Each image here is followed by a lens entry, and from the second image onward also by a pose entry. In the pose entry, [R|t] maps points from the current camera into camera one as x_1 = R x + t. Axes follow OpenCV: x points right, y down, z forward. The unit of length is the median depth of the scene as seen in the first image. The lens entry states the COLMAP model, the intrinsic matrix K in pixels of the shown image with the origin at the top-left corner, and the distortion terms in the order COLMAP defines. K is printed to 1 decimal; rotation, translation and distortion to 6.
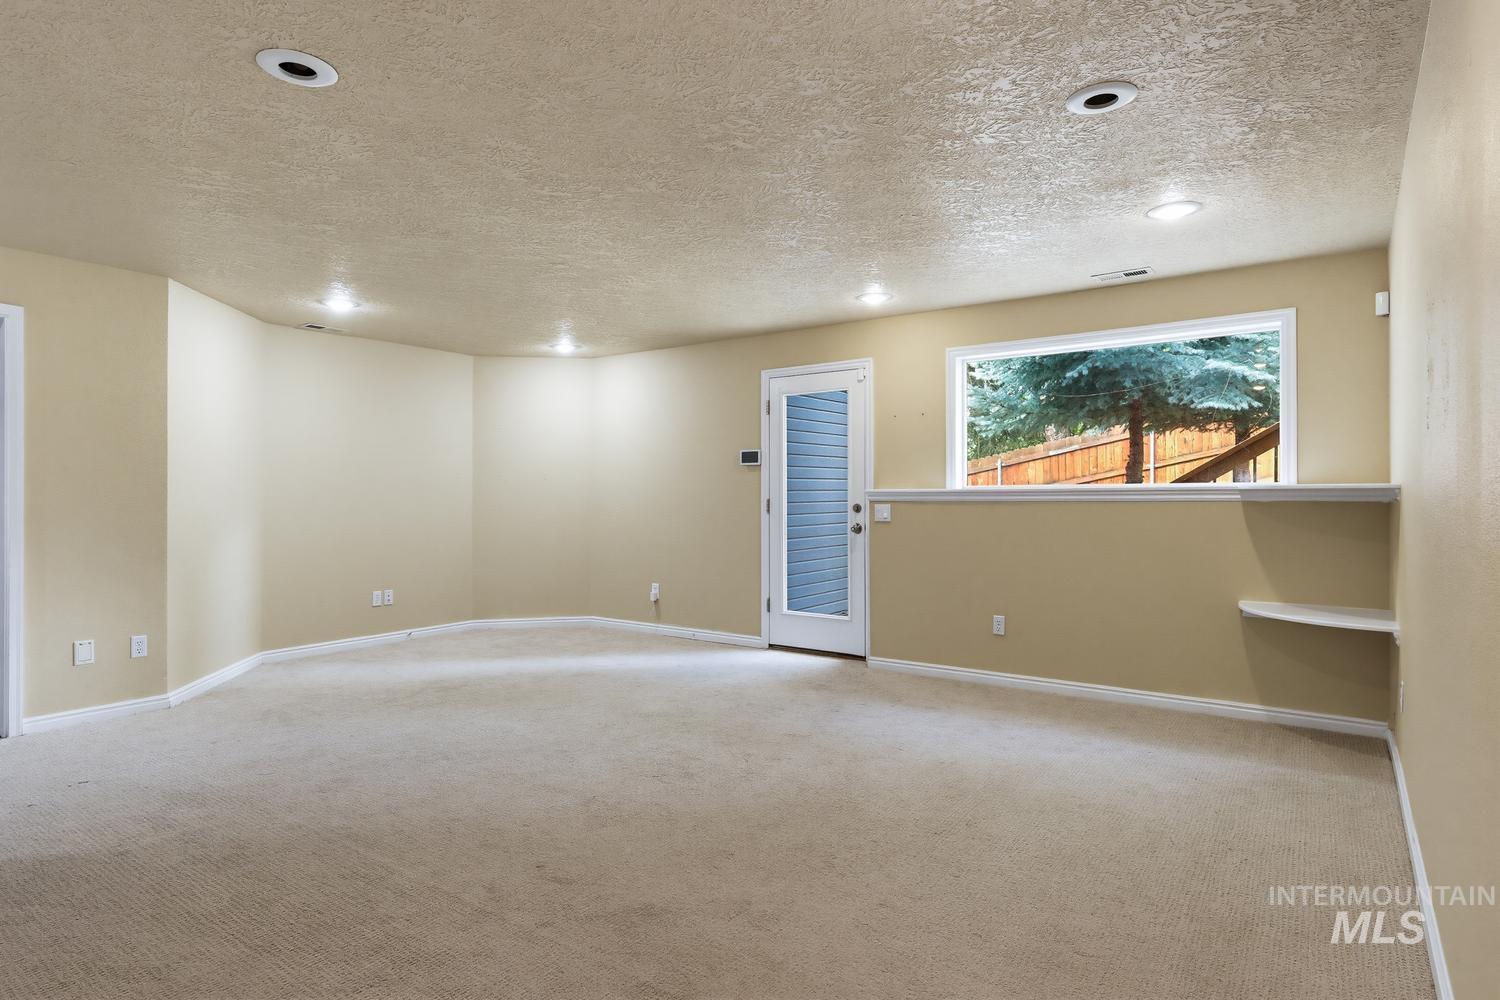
lens RADIAL K [[815.4, 0, 750.0], [0, 815.4, 489.9], [0, 0, 1]] dist [0.004794, 0.000513]
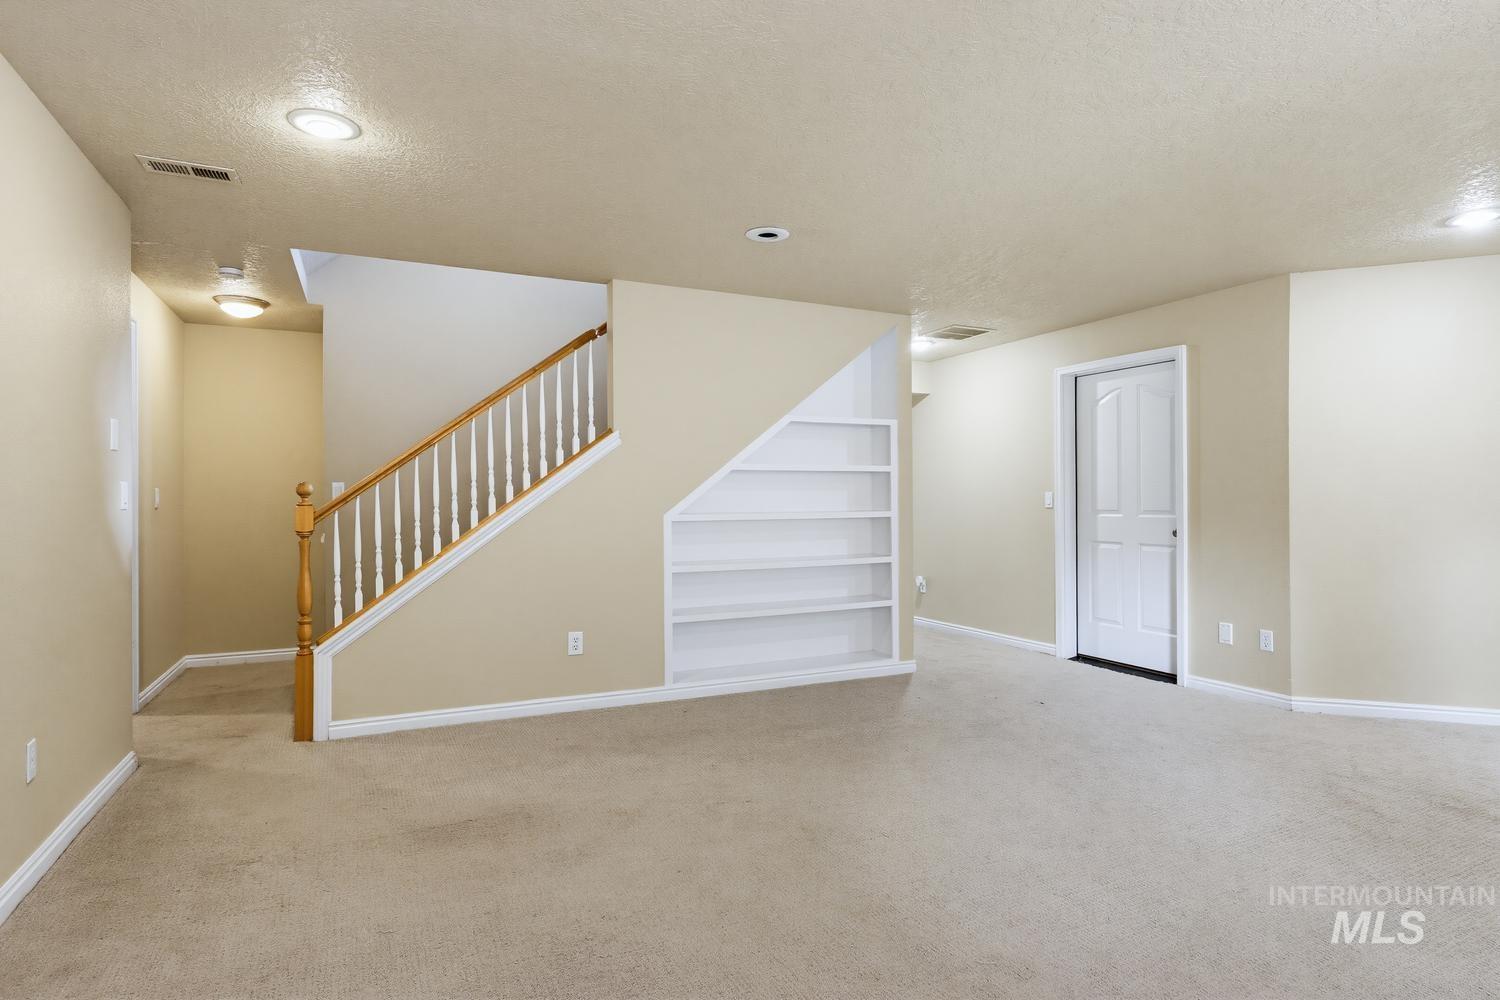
lens RADIAL K [[798.3, 0, 750.0], [0, 798.3, 500.0], [0, 0, 1]] dist [0.000636, 0.000057]
pose [[-0.470944, 0.002685, -0.882159, 0.351886], [0.006469, 0.999979, -0.000410, 0.007093], [0.882139, -0.005900, -0.470952, 0.699618]]
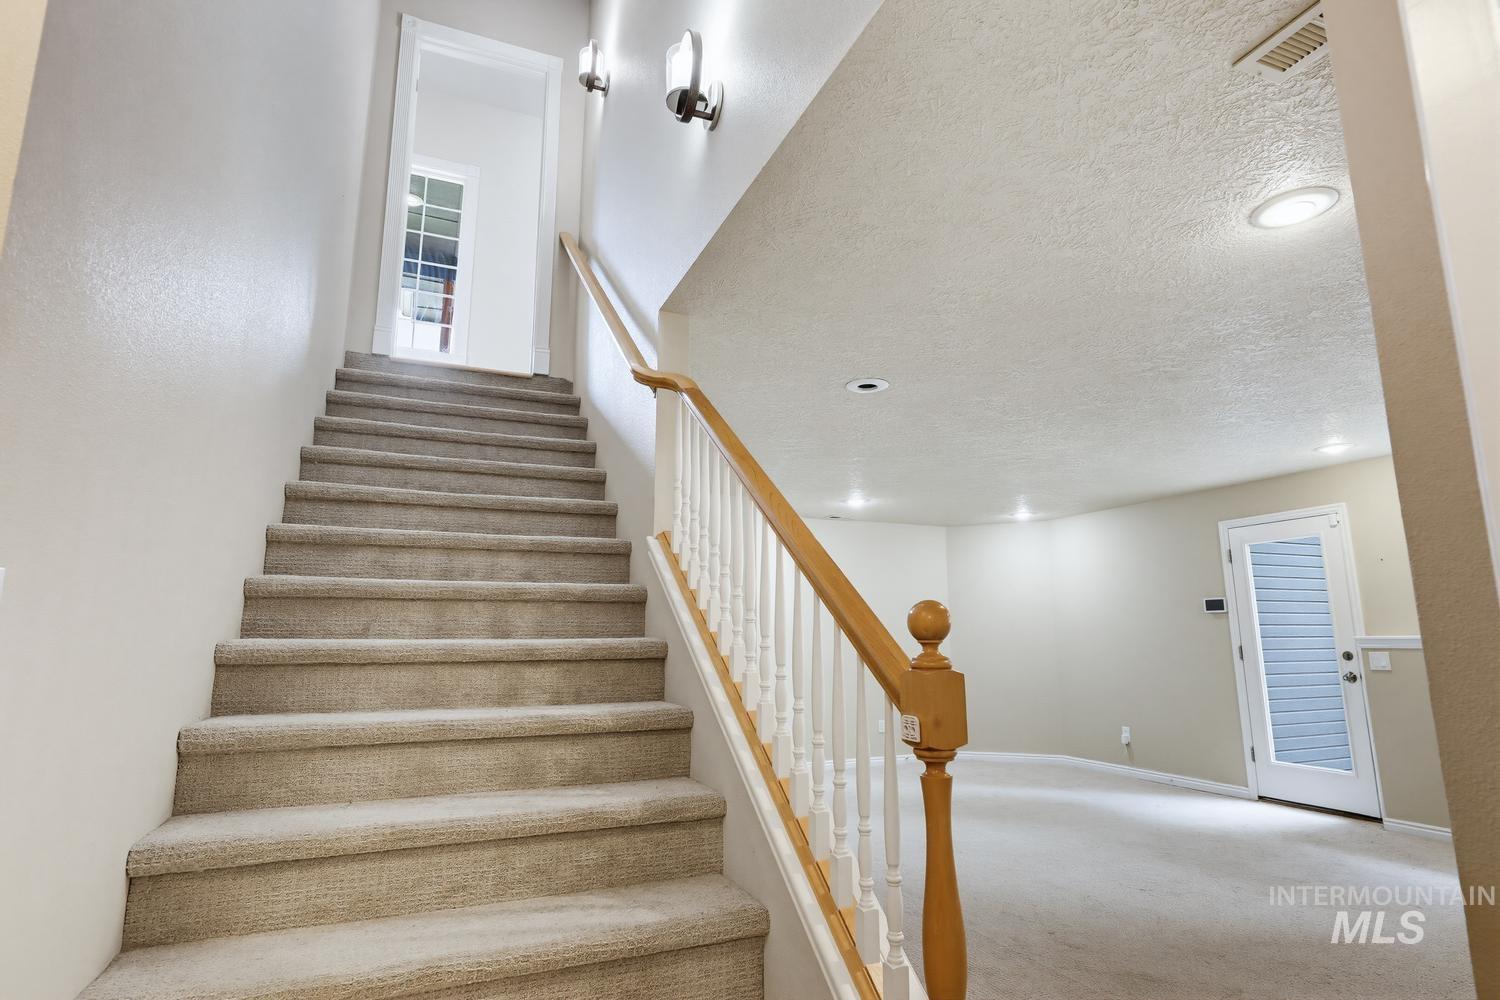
lens RADIAL K [[774.8, 0, 752.2], [0, 774.8, 497.2], [0, 0, 1]] dist [0.004821, -0.000469]
pose [[0.854611, -0.096194, -0.510282, 0.015671], [0.004417, 0.984003, -0.178098, -0.002001], [0.519251, 0.149951, 0.841364, -0.179701]]
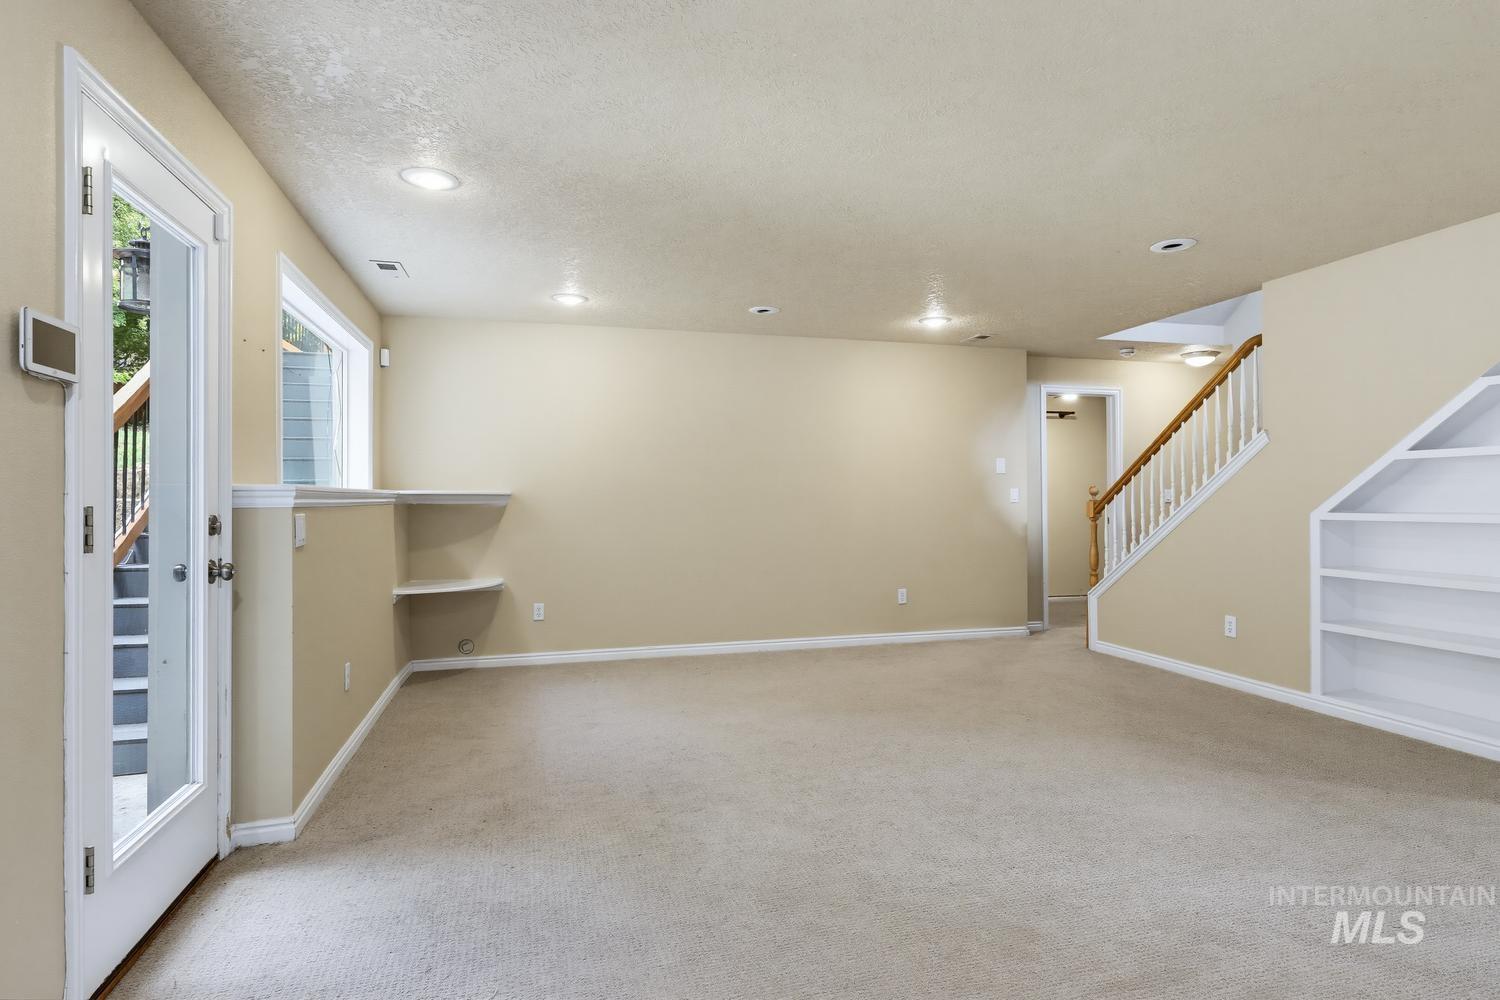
lens RADIAL K [[801.4, 0, 756.6], [0, 801.4, 496.1], [0, 0, 1]] dist [0.002809, -0.000691]
pose [[-0.779693, 0.008282, 0.626107, -0.380084], [0.002172, 0.999942, -0.010522, 0.012255], [-0.626158, -0.006845, -0.779666, 1.167839]]
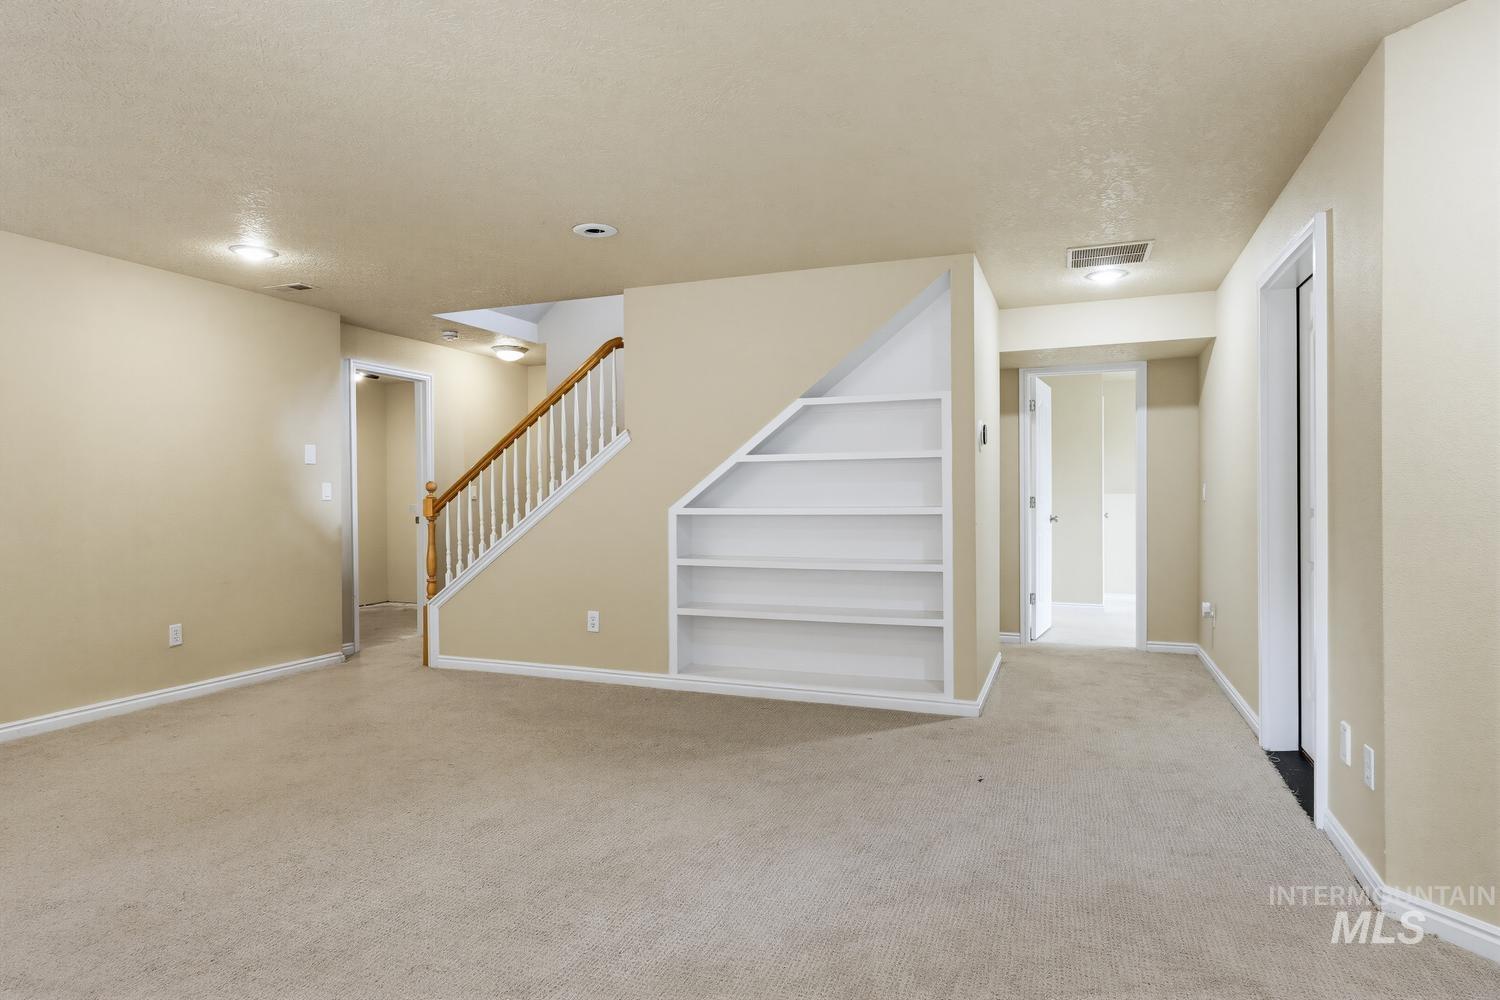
lens RADIAL K [[843.8, 0, 753.8], [0, 843.8, 499.9], [0, 0, 1]] dist [0.001367, 0.000558]
pose [[-0.968072, 0.008574, -0.250524, -0.180480], [0.008147, 0.999963, 0.002742, 0.010944], [0.250538, 0.000614, -0.968106, 1.111354]]
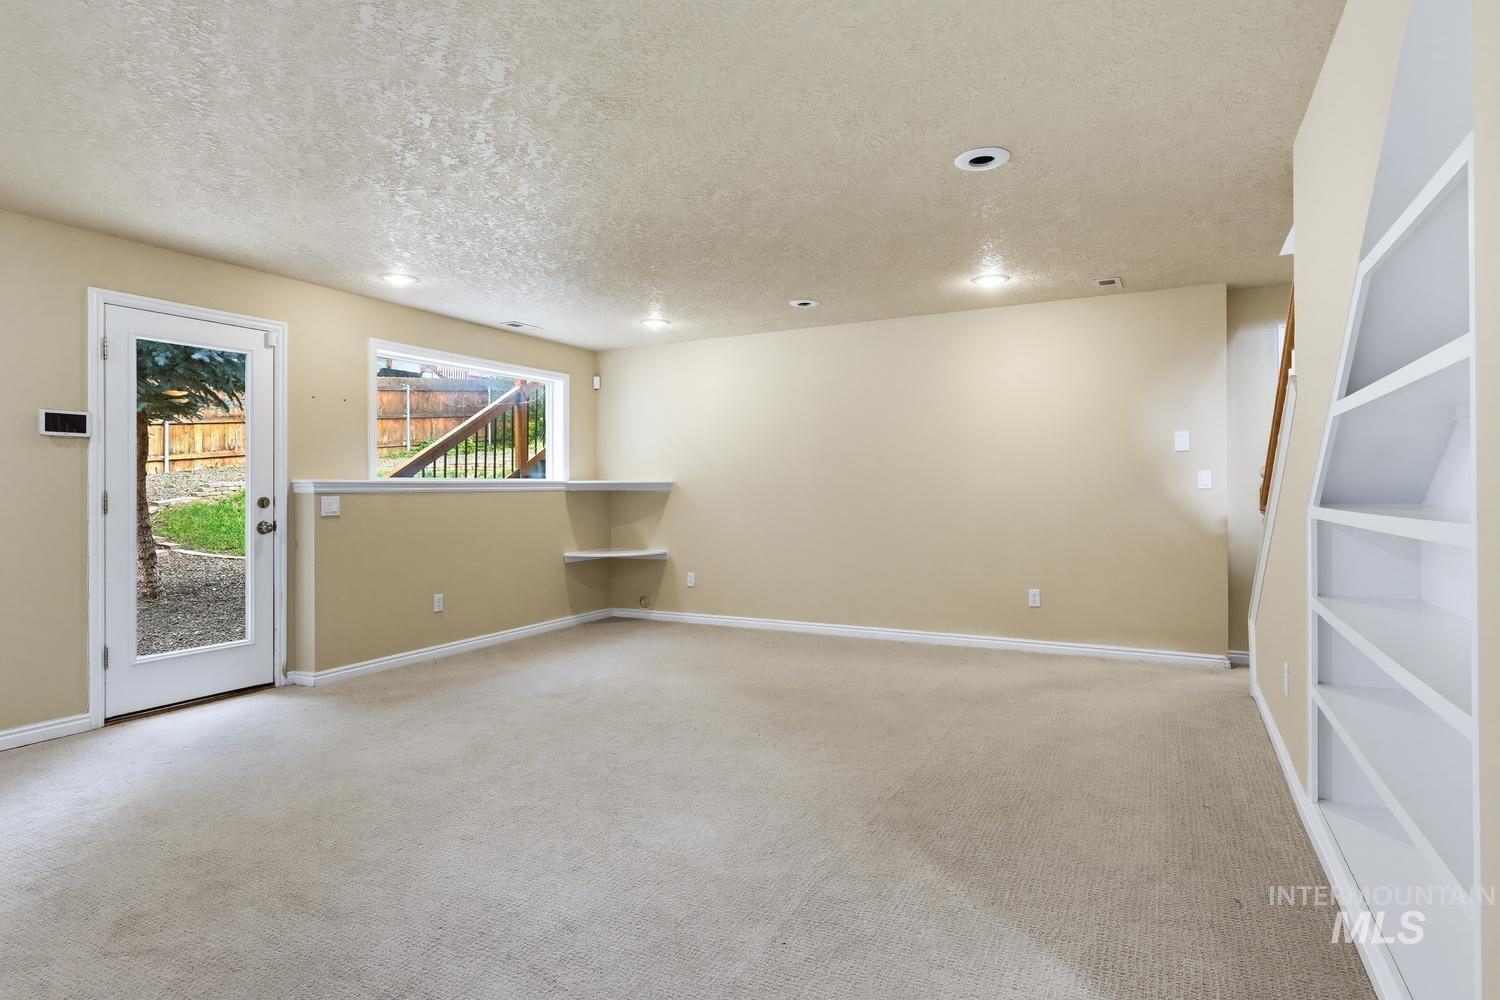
lens RADIAL K [[789.9, 0, 753.5], [0, 789.9, 483.8], [0, 0, 1]] dist [0.023412, -0.000153]
pose [[-0.144413, 0.009171, 0.989475, -0.735393], [0.000603, 0.999958, -0.009180, 0.011825], [-0.989517, -0.000729, -0.144413, 0.643056]]
